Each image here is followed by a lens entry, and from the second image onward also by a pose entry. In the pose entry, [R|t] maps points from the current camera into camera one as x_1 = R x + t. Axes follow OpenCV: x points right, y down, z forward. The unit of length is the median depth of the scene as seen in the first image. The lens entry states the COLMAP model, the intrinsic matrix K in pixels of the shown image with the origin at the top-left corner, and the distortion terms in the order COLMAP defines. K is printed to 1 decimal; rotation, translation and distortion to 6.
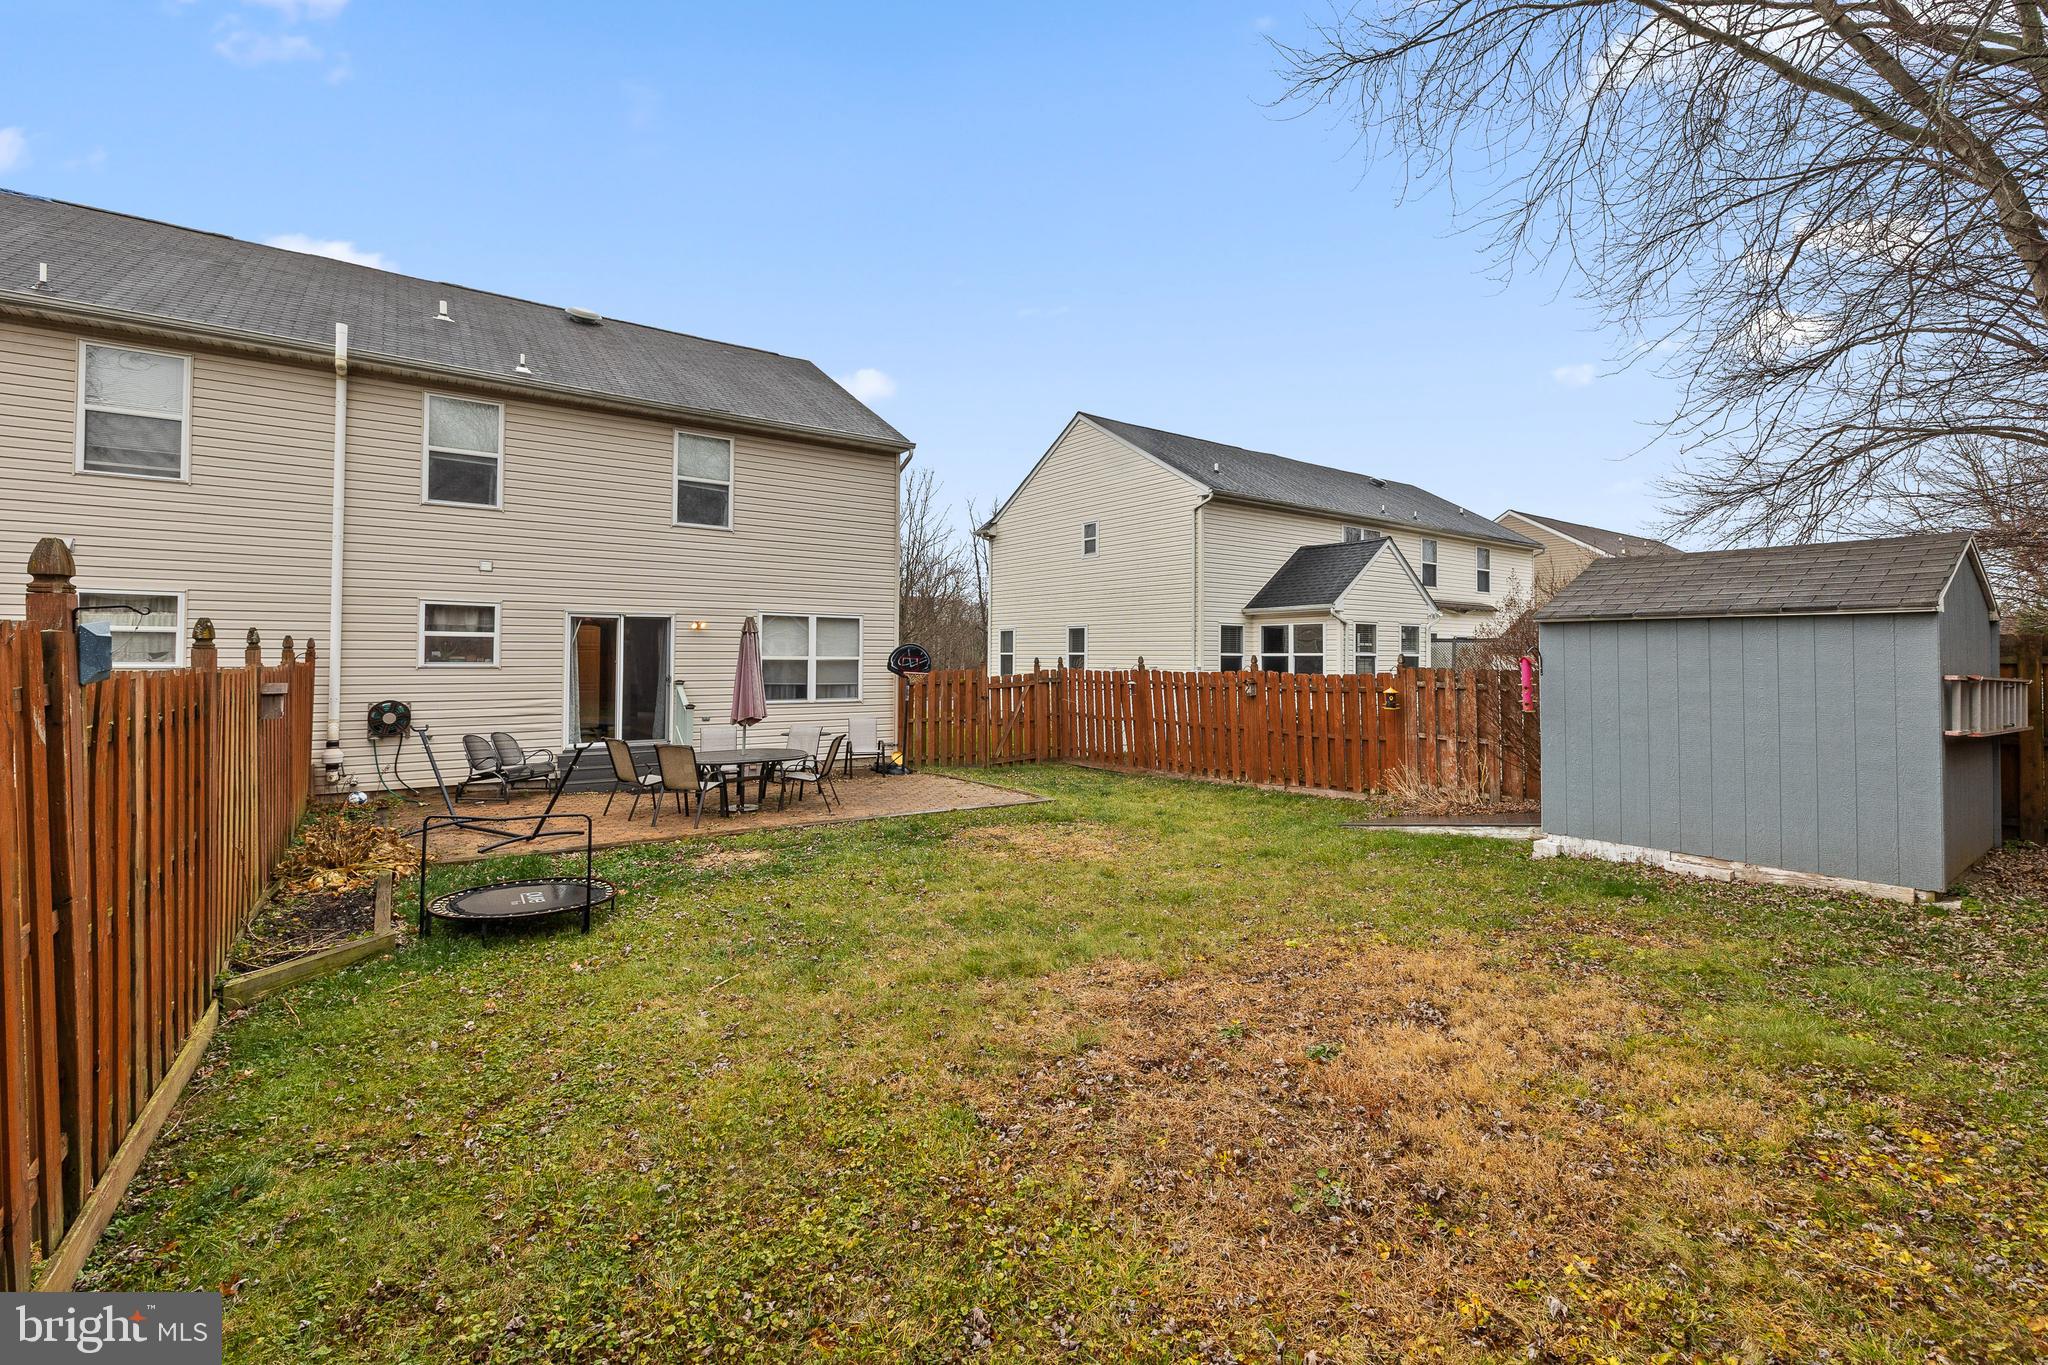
lens RADIAL K [[849.2, 0, 1022.3], [0, 849.2, 644.9], [0, 0, 1]] dist [-0.000632, -0.000084]
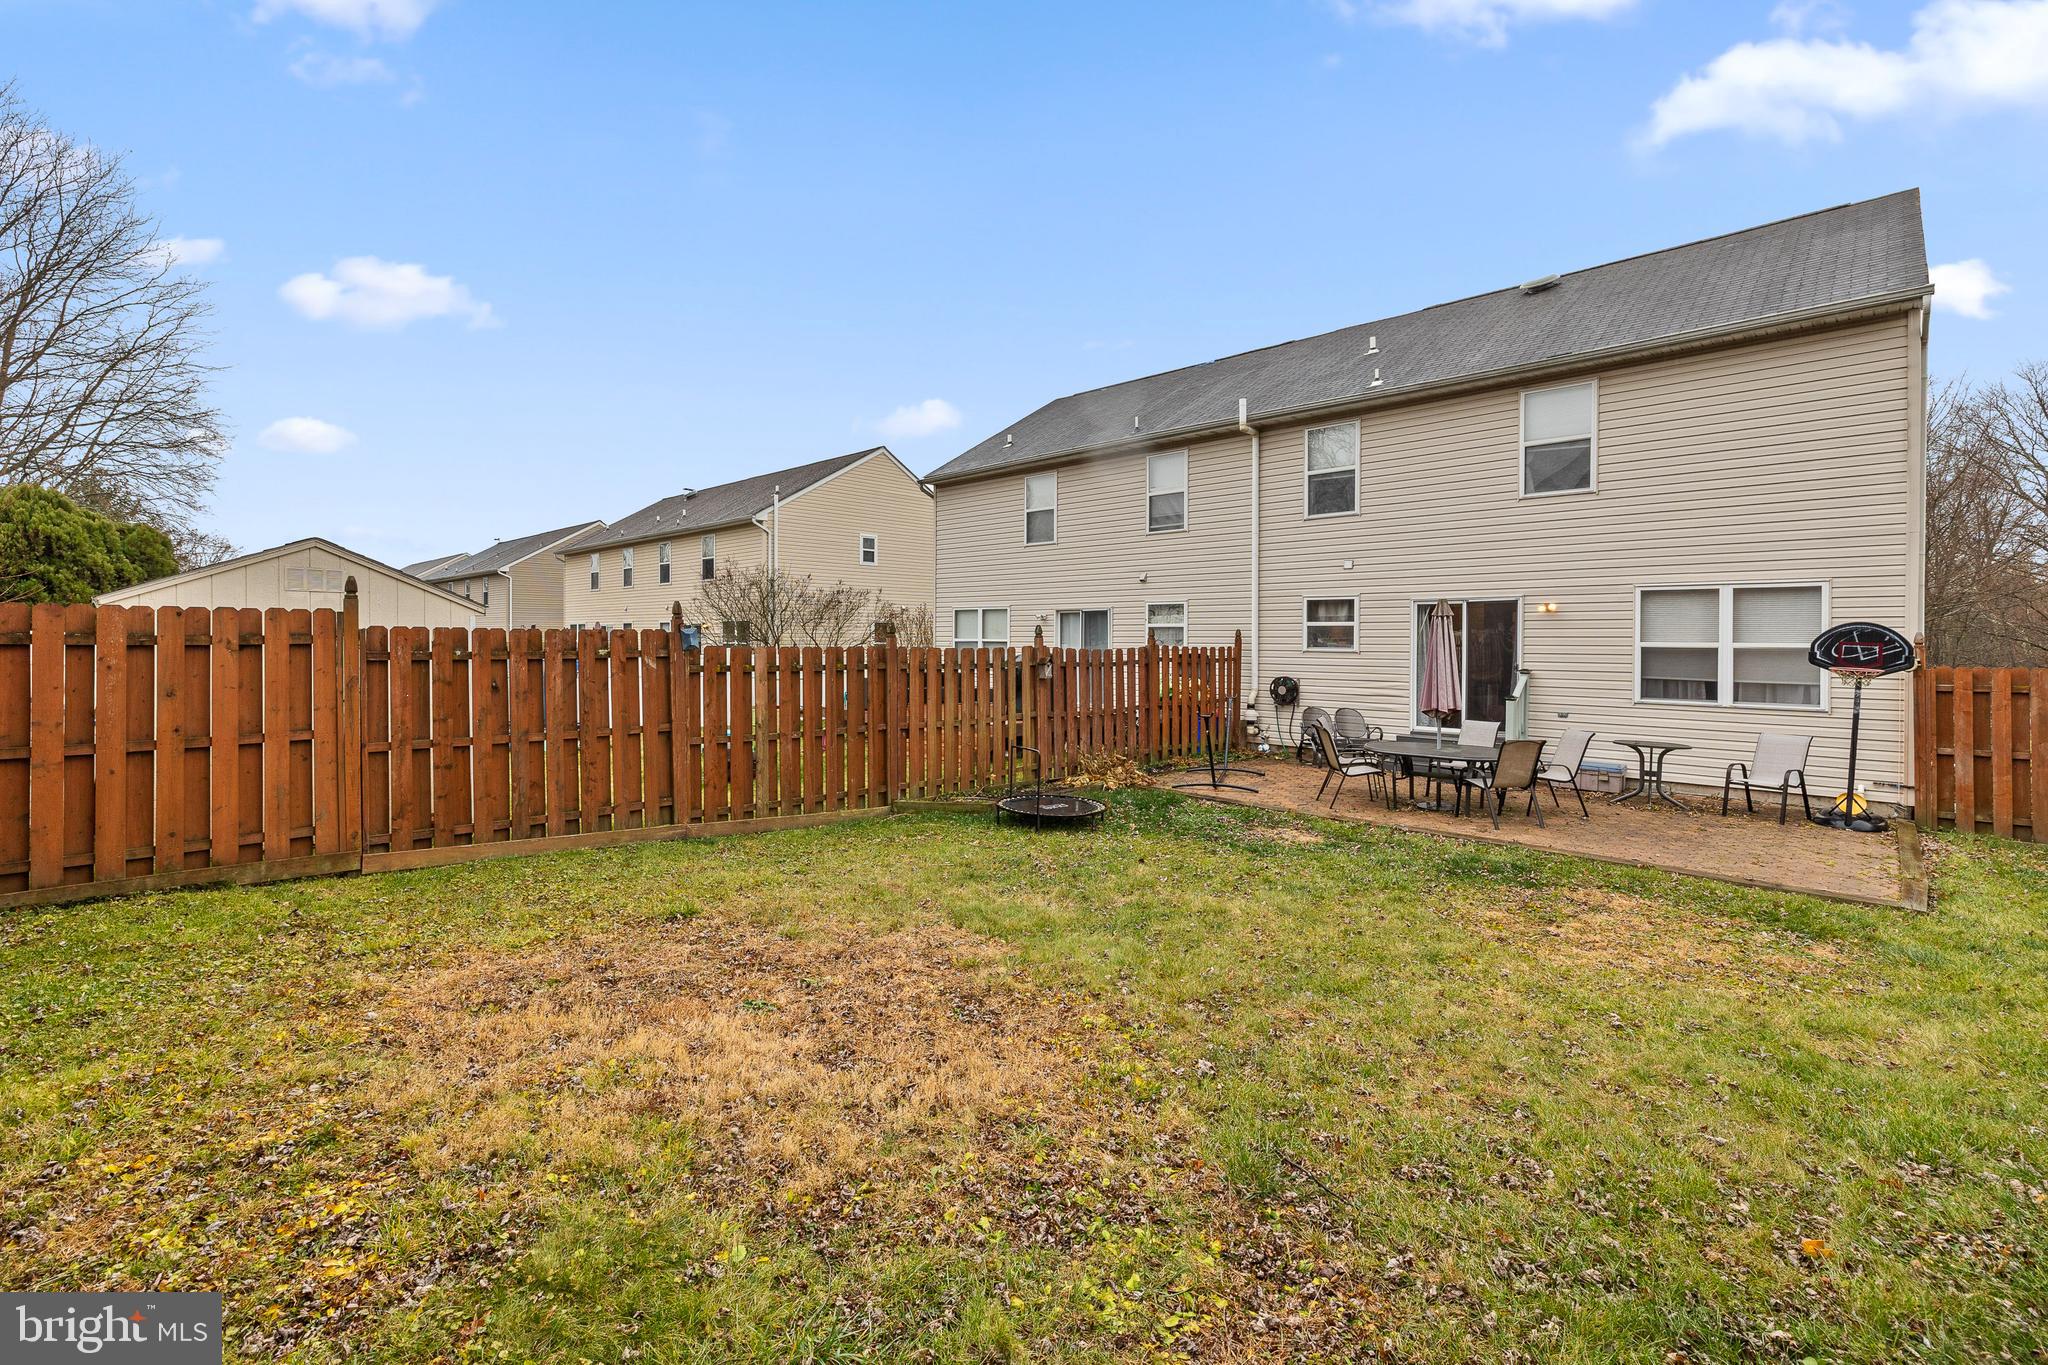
lens RADIAL K [[896.4, 0, 1022.5], [0, 896.4, 648.0], [0, 0, 1]] dist [0.000089, -0.000069]
pose [[0.191001, 0.005048, -0.981577, 0.482613], [0.009619, 0.999929, 0.007014, 0.008066], [0.981543, -0.010781, 0.190939, 0.327662]]
